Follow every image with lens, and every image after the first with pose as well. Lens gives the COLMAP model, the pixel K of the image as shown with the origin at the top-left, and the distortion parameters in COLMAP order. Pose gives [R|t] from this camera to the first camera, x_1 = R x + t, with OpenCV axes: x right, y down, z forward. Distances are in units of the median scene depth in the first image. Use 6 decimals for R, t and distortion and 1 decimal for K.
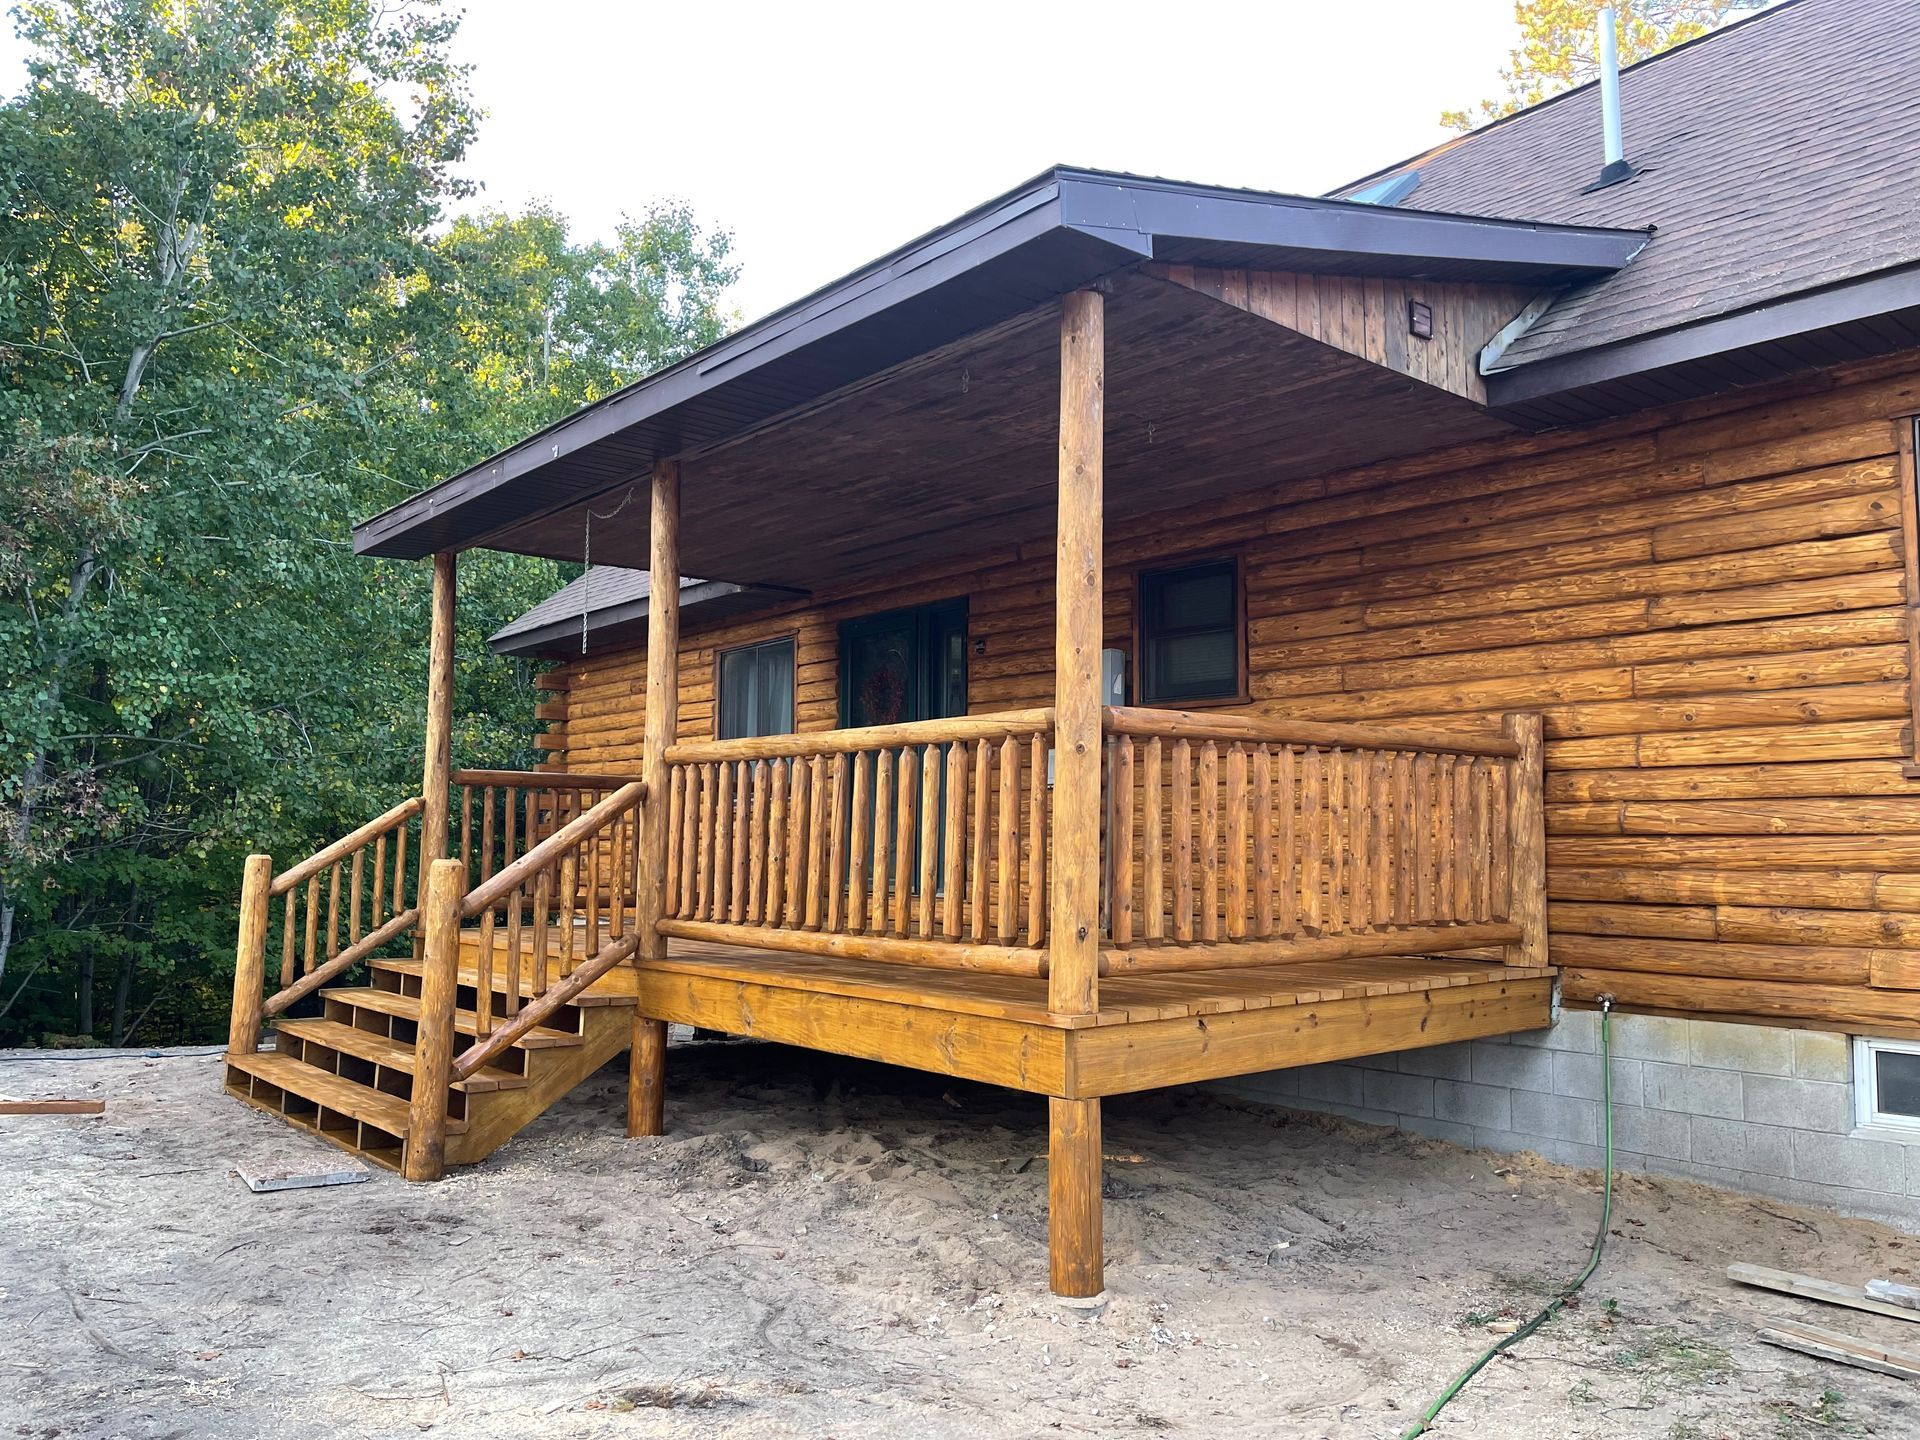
lens RADIAL K [[1465.6, 0, 962.8], [0, 1465.6, 723.7], [0, 0, 1]] dist [-0.032794, -0.016441]
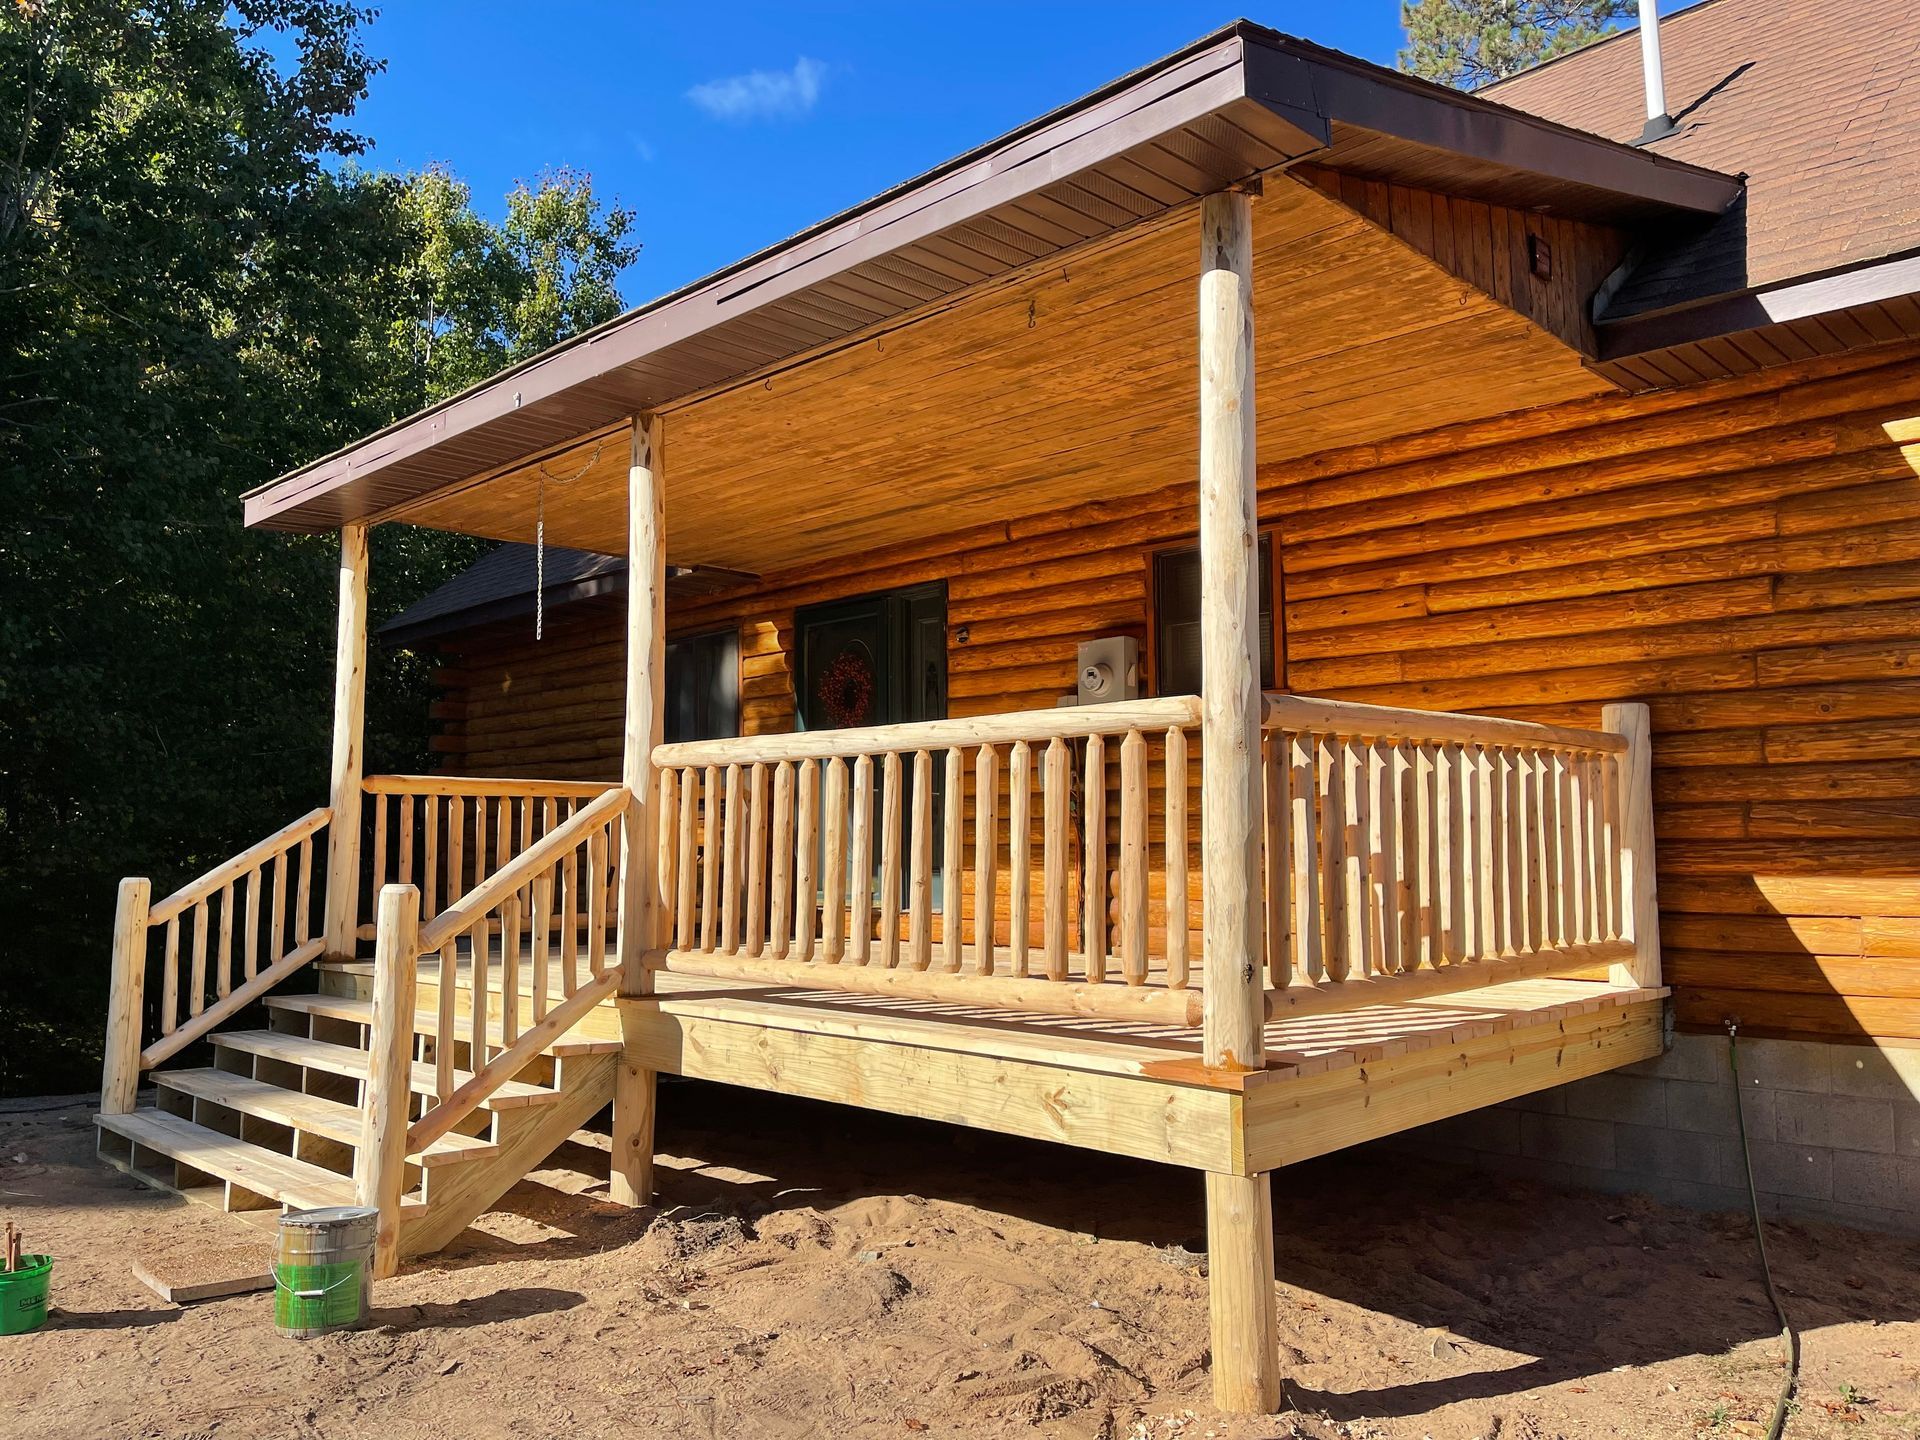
lens RADIAL K [[1465.6, 0, 957.6], [0, 1465.6, 716.3], [0, 0, 1]] dist [-0.032794, -0.016441]
pose [[0.995889, -0.002748, 0.090535, -0.109176], [0.003339, 0.999974, -0.006382, 0.004365], [-0.090515, 0.006658, 0.995873, 0.144275]]
